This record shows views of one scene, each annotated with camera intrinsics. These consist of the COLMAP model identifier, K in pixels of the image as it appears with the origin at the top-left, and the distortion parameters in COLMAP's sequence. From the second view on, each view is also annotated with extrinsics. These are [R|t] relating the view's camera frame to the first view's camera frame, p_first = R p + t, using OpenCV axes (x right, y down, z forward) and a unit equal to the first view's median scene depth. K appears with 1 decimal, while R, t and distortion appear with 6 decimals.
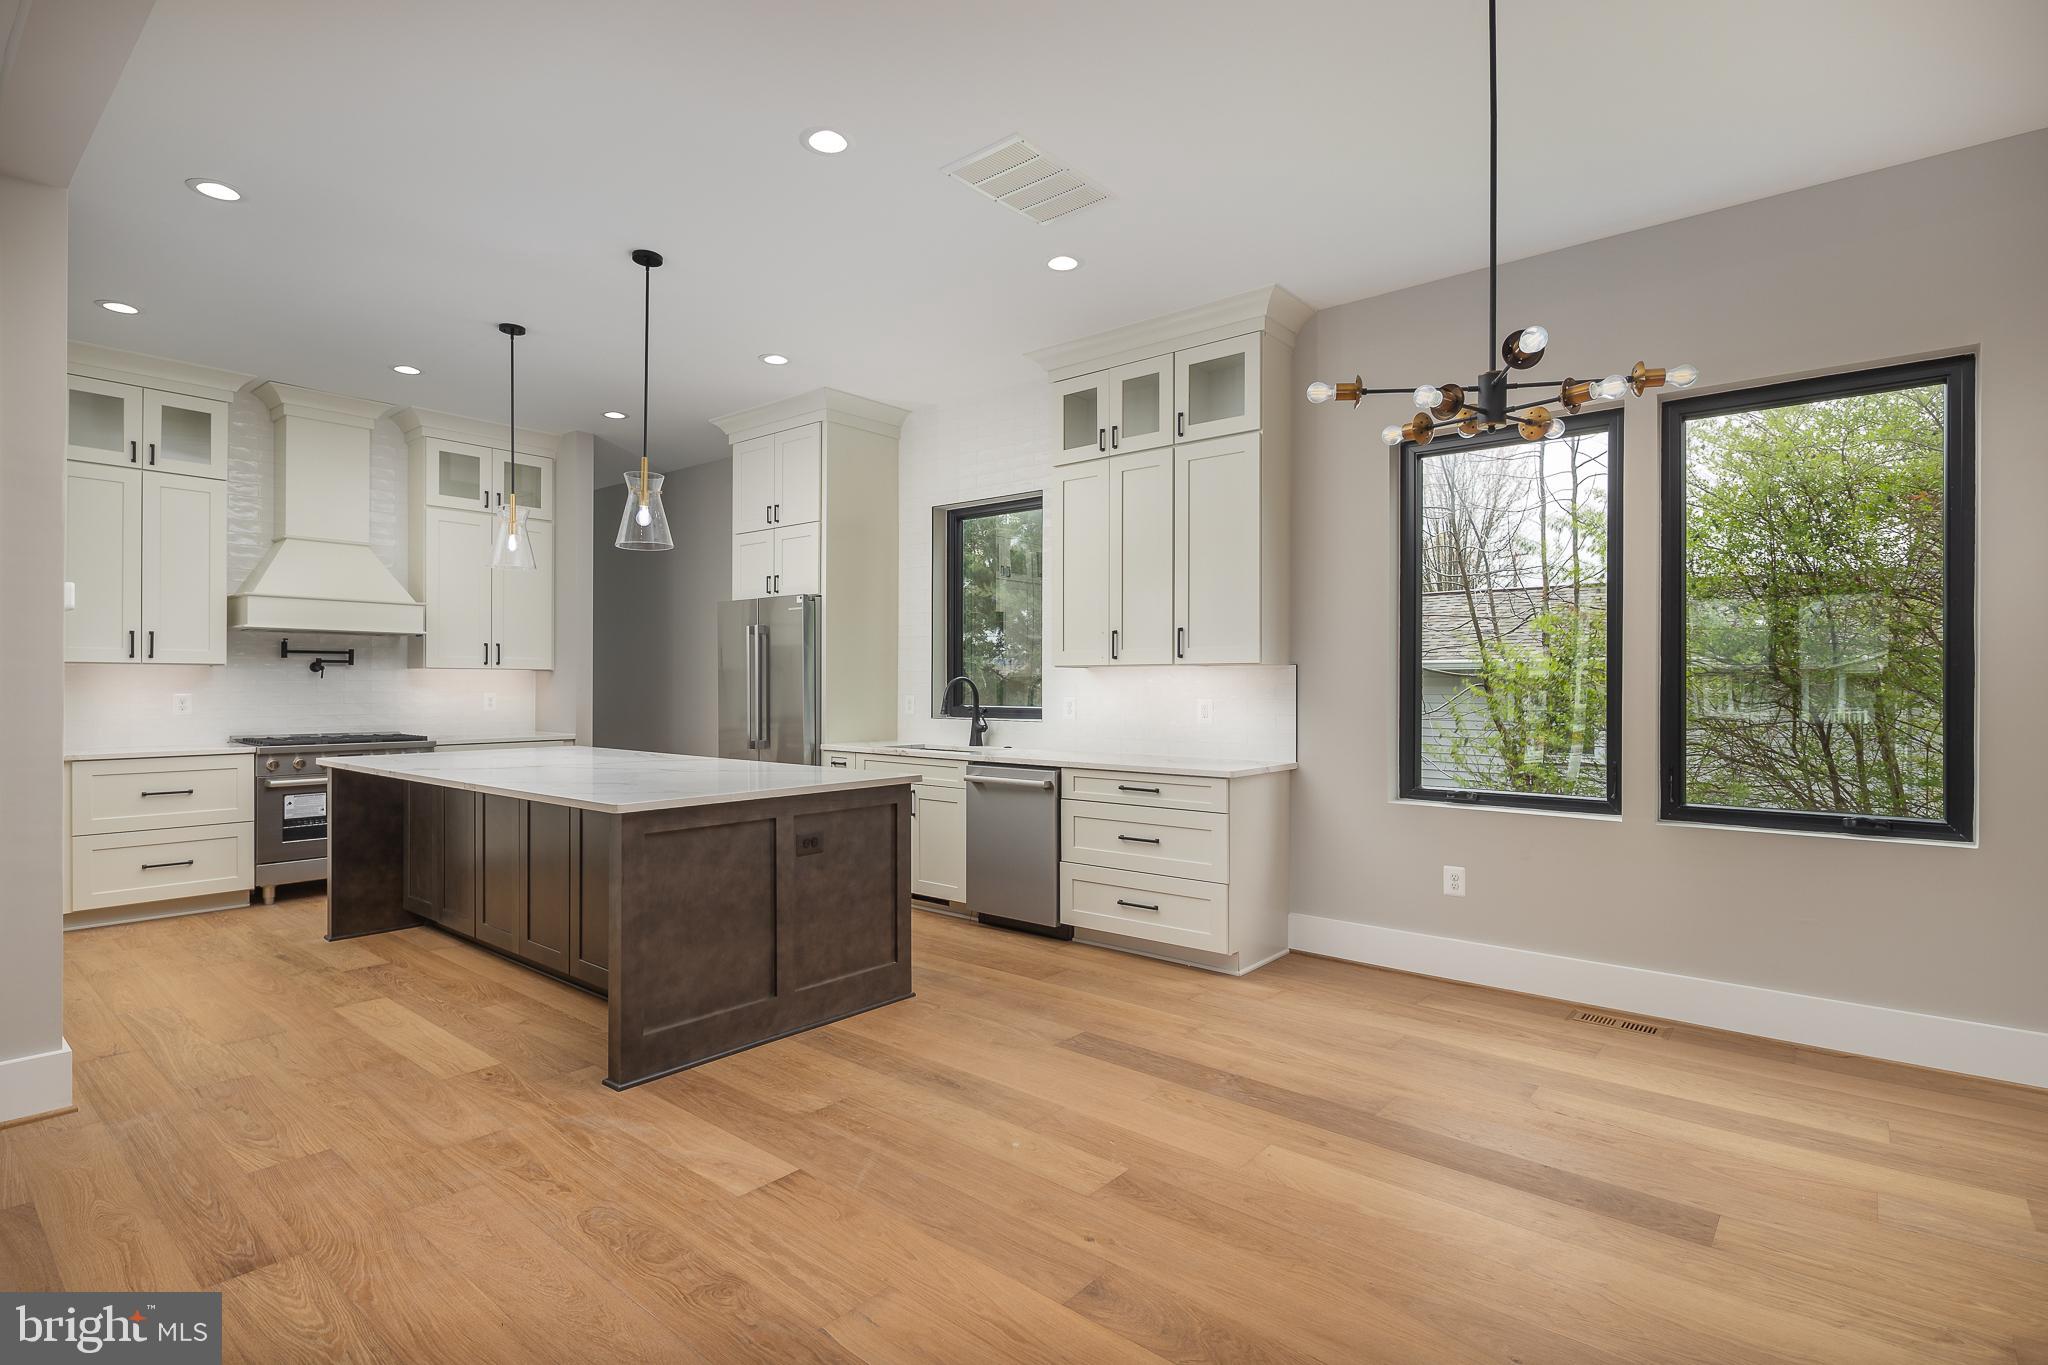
lens RADIAL K [[998.5, 0, 1031.7], [0, 998.5, 679.2], [0, 0, 1]] dist [0.006775, -0.004842]
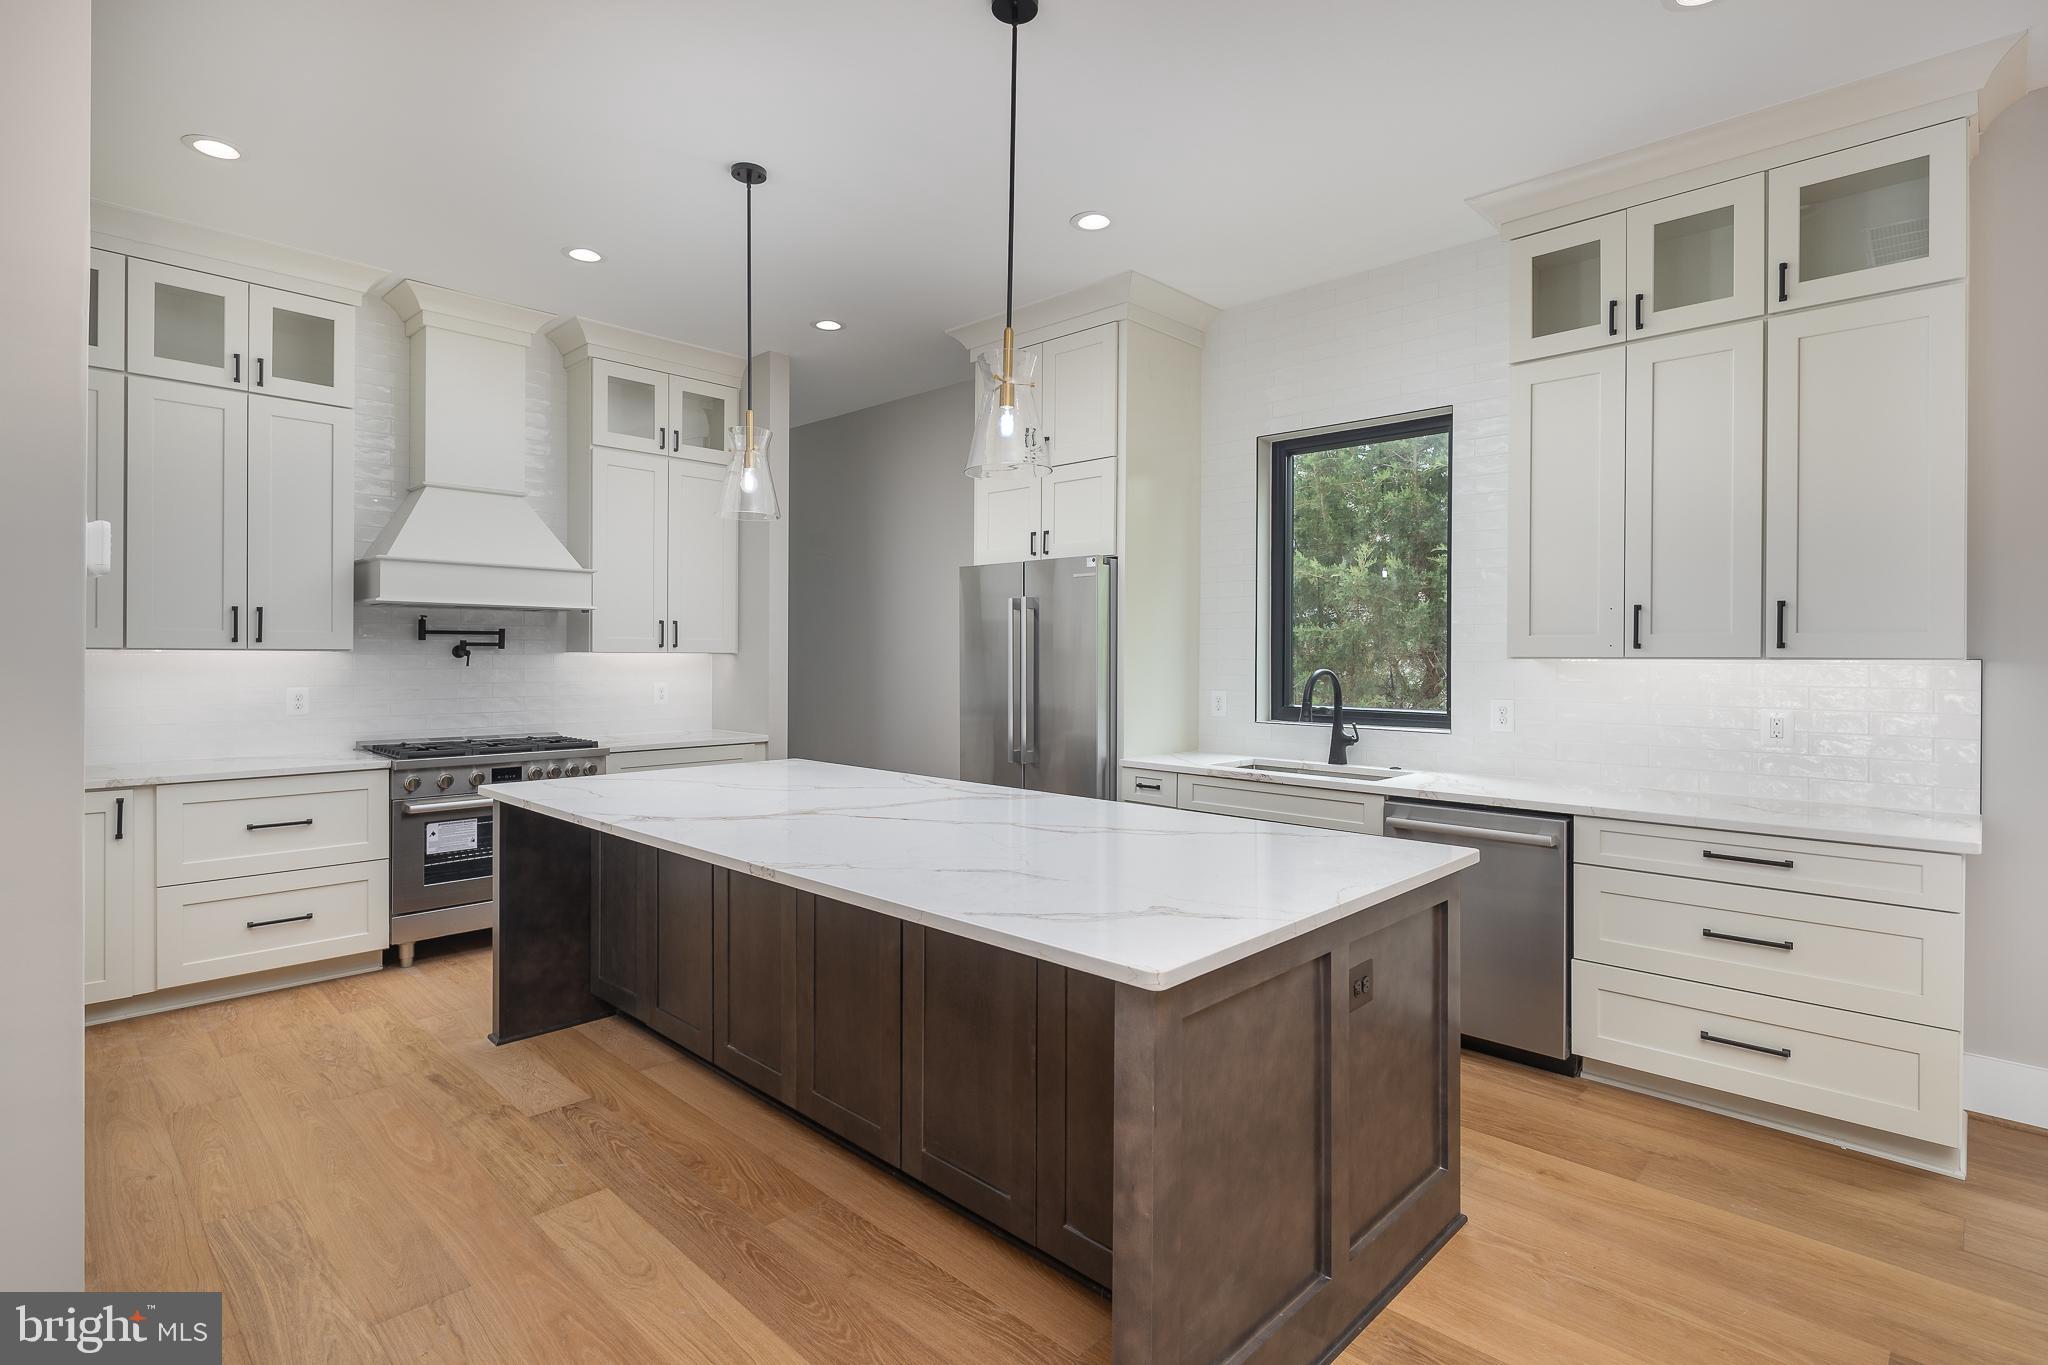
lens RADIAL K [[998.5, 0, 1033.0], [0, 998.5, 650.6], [0, 0, 1]] dist [0.006775, -0.004842]
pose [[0.997783, 0.001771, -0.066522, -0.252514], [-0.001639, 0.999997, 0.002029, -0.017956], [0.066526, -0.001916, 0.997783, 0.291767]]
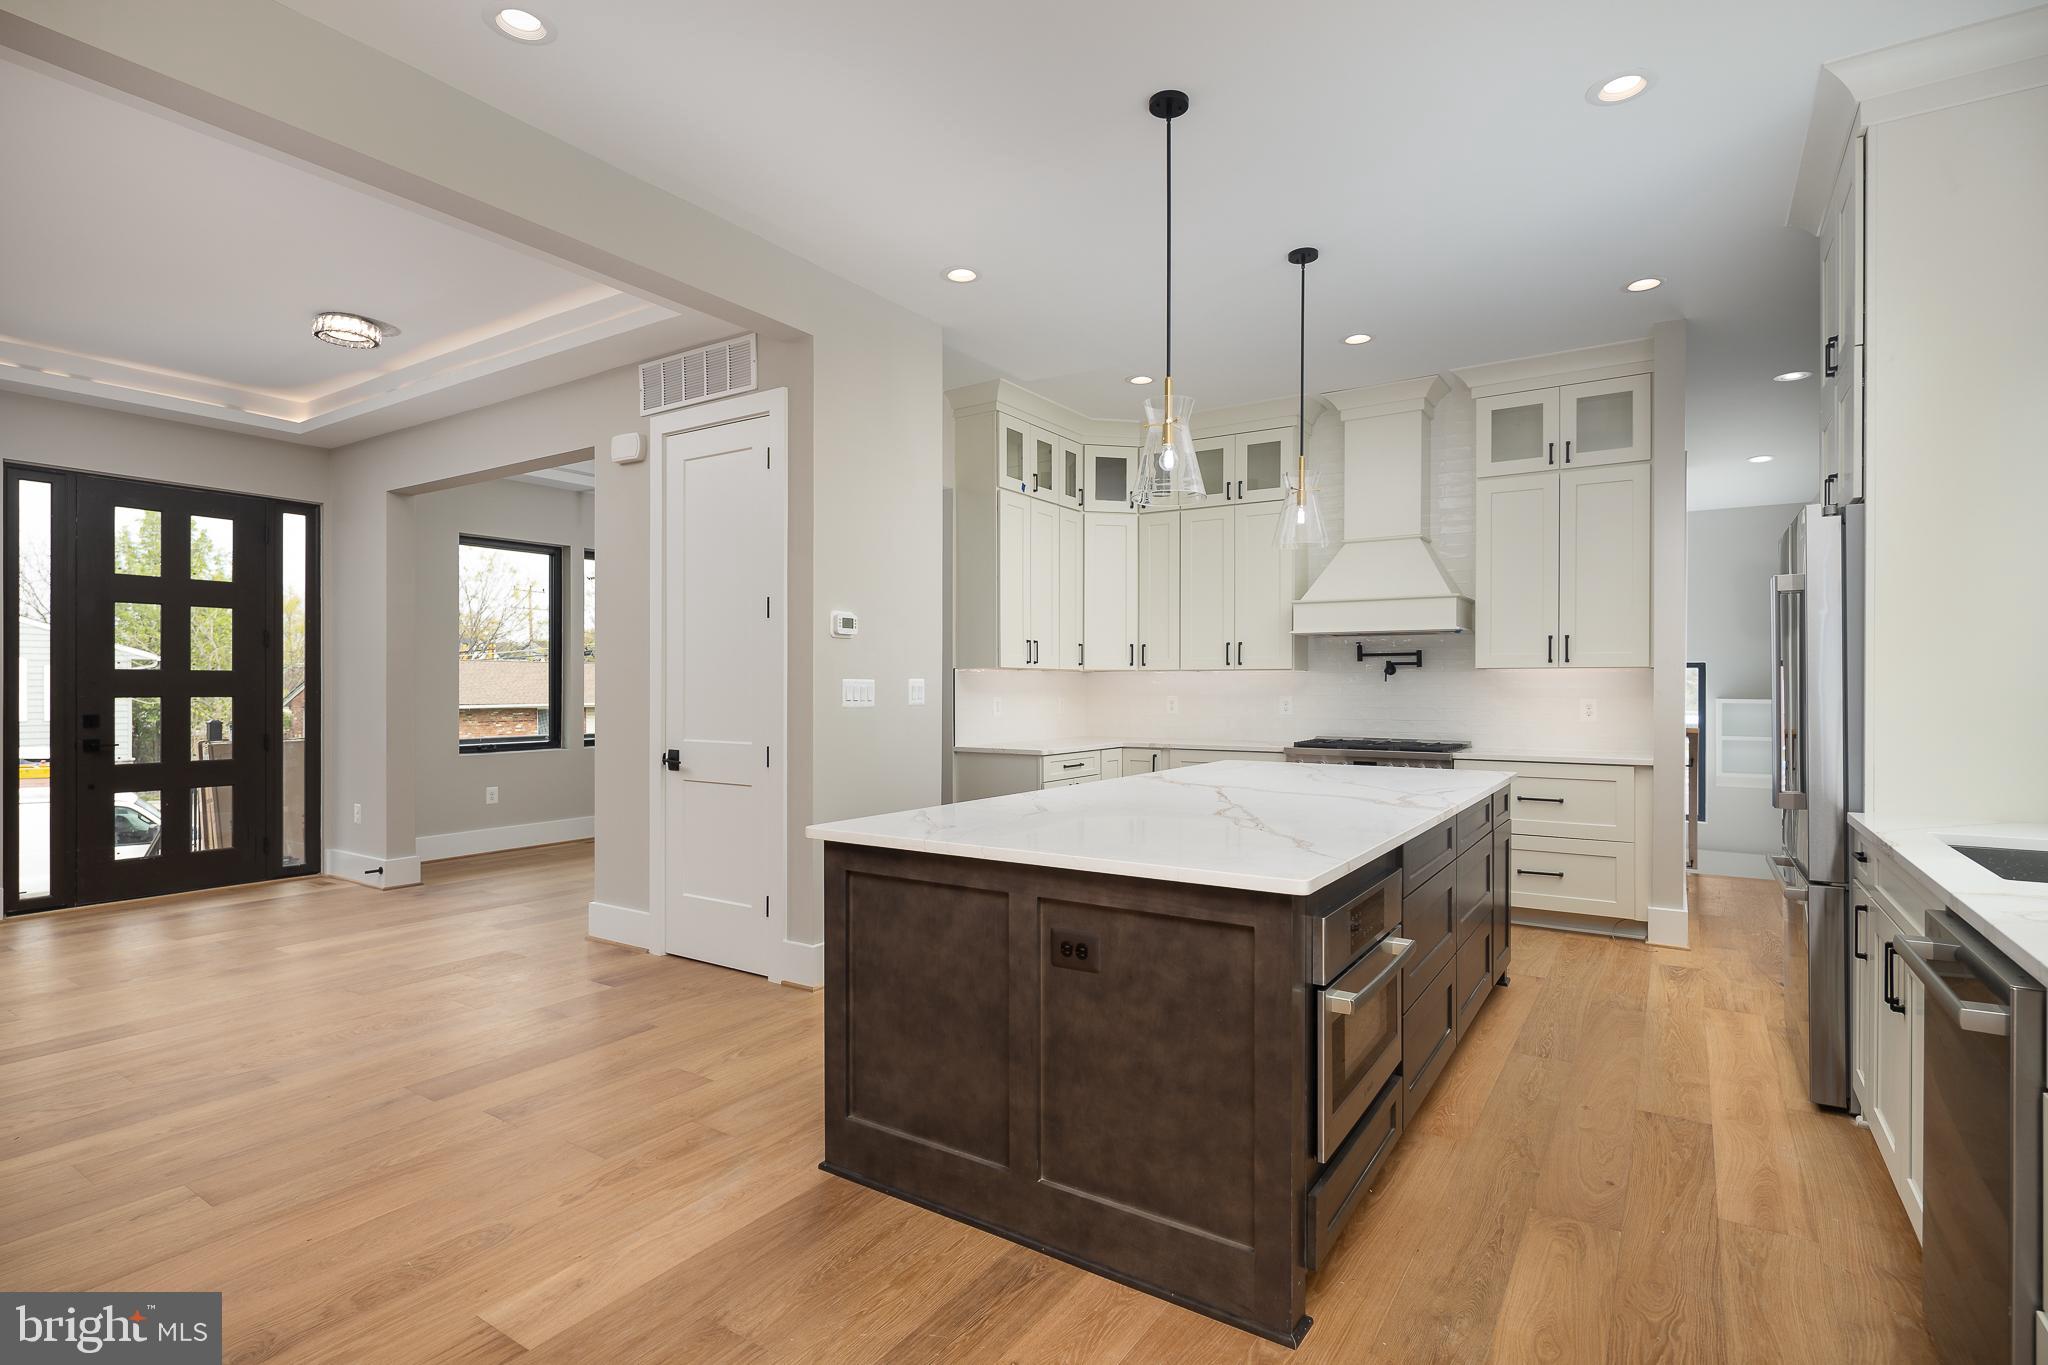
lens RADIAL K [[998.5, 0, 992.9], [0, 998.5, 690.5], [0, 0, 1]] dist [0.006775, -0.004842]
pose [[0.096524, 0.000702, -0.995330, 0.252244], [0.005163, 0.999986, 0.001206, 0.005434], [0.995317, -0.005255, 0.096519, 0.612833]]
